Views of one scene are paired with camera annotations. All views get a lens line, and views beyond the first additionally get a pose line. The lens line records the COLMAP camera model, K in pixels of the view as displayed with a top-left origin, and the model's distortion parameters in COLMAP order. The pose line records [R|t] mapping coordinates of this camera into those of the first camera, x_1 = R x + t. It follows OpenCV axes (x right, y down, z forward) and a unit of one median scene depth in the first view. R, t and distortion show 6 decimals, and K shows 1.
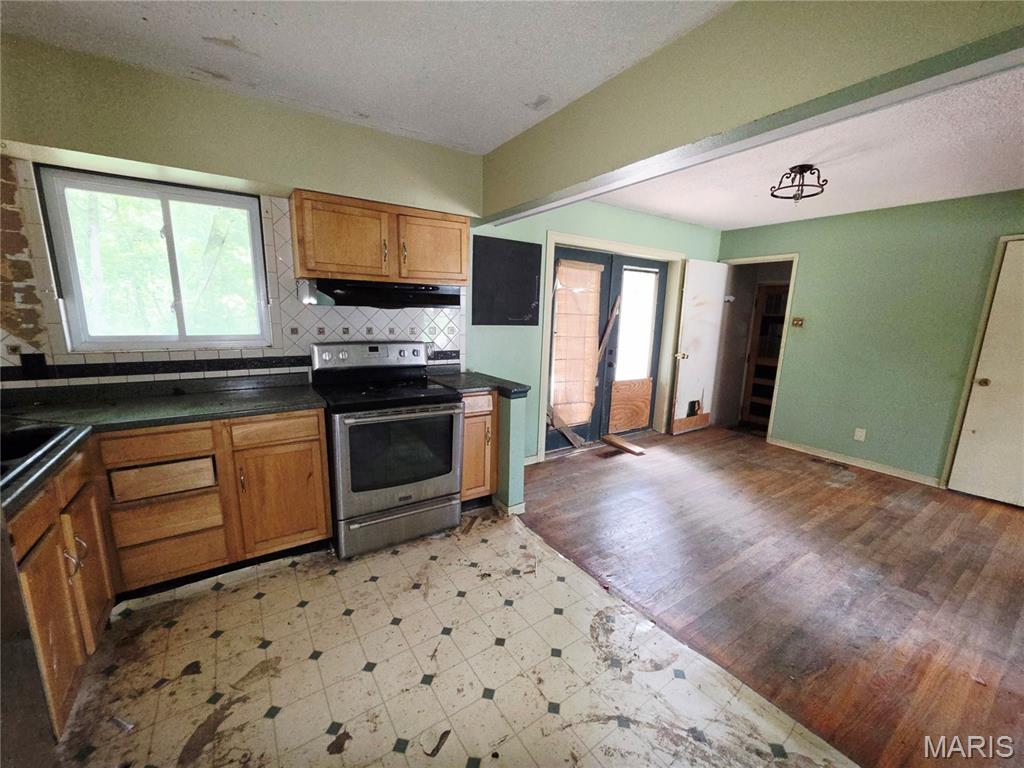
lens RADIAL K [[410.2, 0, 516.8], [0, 410.2, 387.9], [0, 0, 1]] dist [-0.003544, 0.001292]
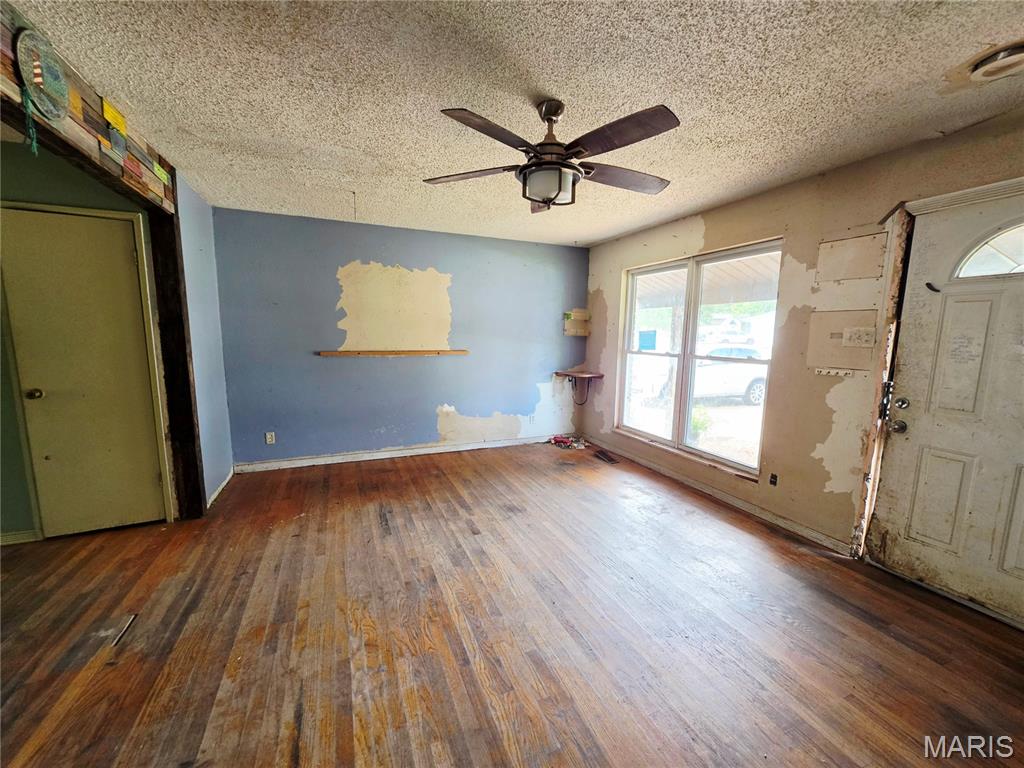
lens RADIAL K [[410.2, 0, 514.8], [0, 410.2, 391.0], [0, 0, 1]] dist [-0.003544, 0.001292]
pose [[0.195724, -0.166336, 0.966449, 0.672188], [0.174225, 0.975730, 0.132650, 0.041206], [-0.965058, 0.142417, 0.219954, -0.041961]]
